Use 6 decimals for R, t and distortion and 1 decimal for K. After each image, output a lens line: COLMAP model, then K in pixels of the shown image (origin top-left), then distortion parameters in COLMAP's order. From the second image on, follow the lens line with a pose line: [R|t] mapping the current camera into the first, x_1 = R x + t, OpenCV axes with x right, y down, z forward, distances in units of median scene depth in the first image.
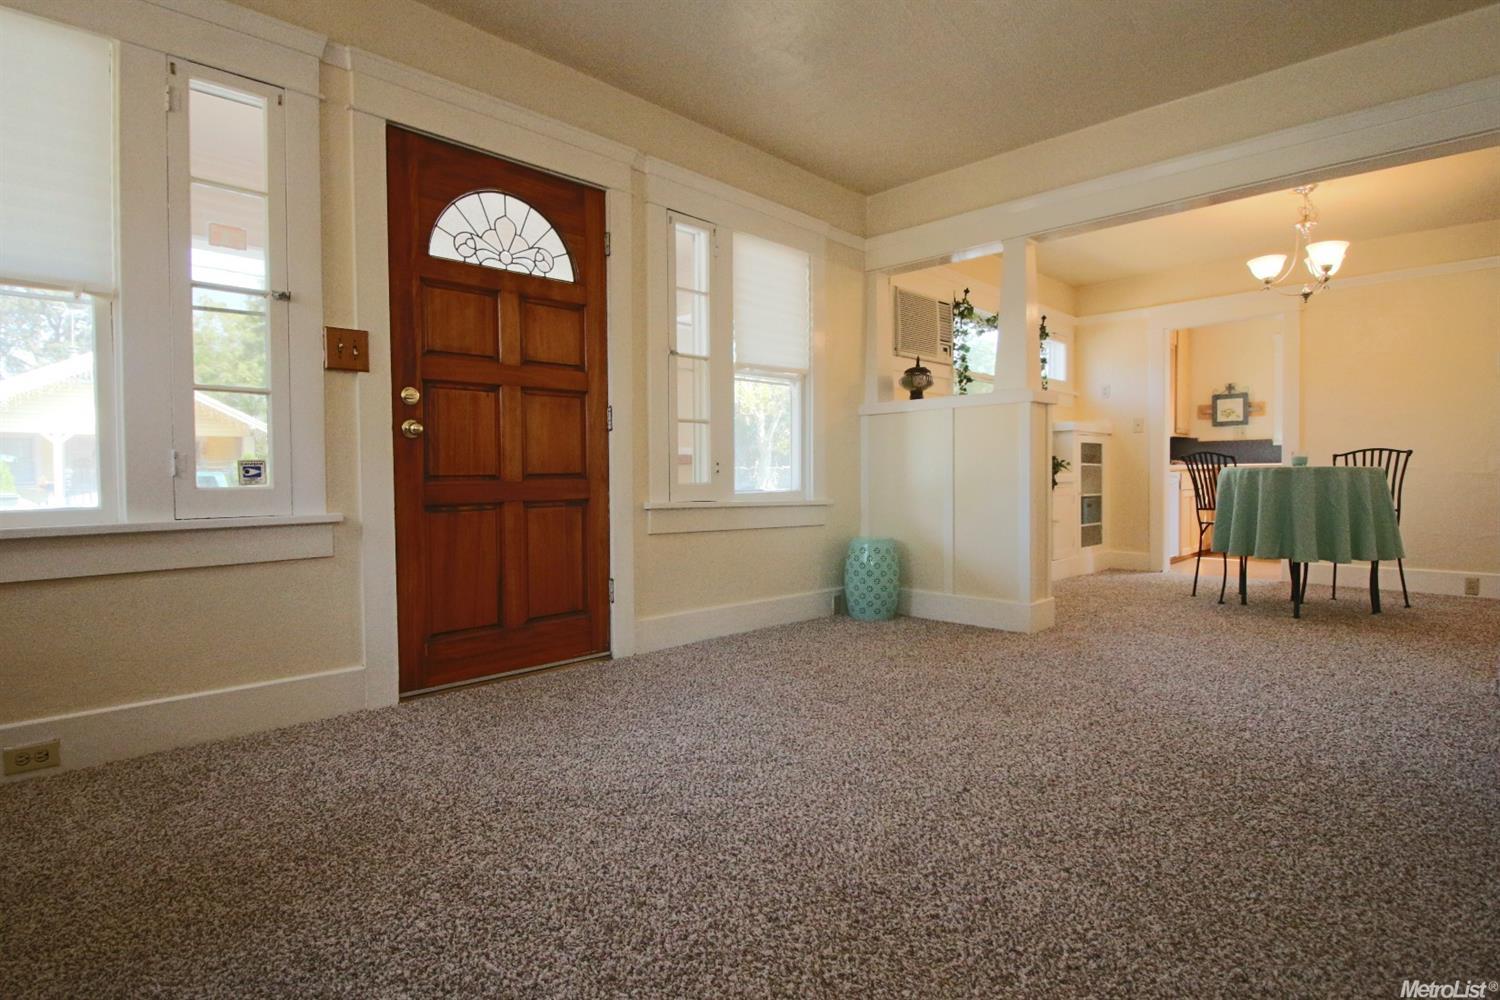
lens RADIAL K [[735.0, 0, 753.7], [0, 735.0, 497.4], [0, 0, 1]] dist [-0.025873, -0.001330]
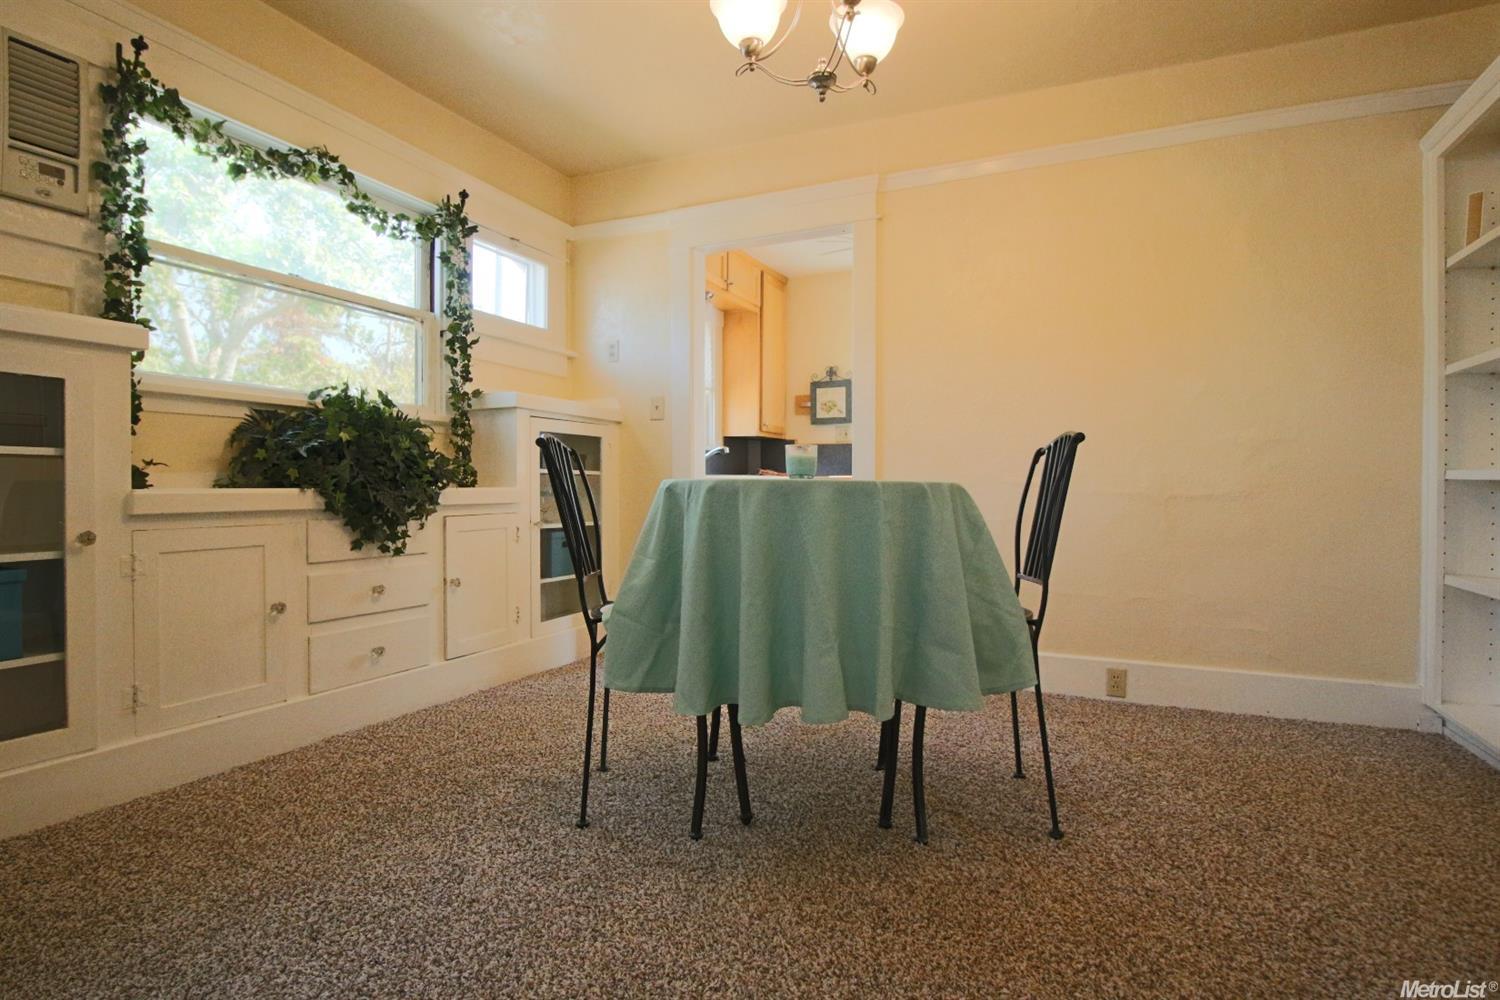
lens RADIAL K [[735.0, 0, 749.0], [0, 735.0, 485.9], [0, 0, 1]] dist [-0.025873, -0.001330]
pose [[0.931763, 0.012293, 0.362858, 0.292738], [-0.003548, 0.999687, -0.024758, -0.016105], [-0.363049, 0.021781, 0.931515, 0.320264]]
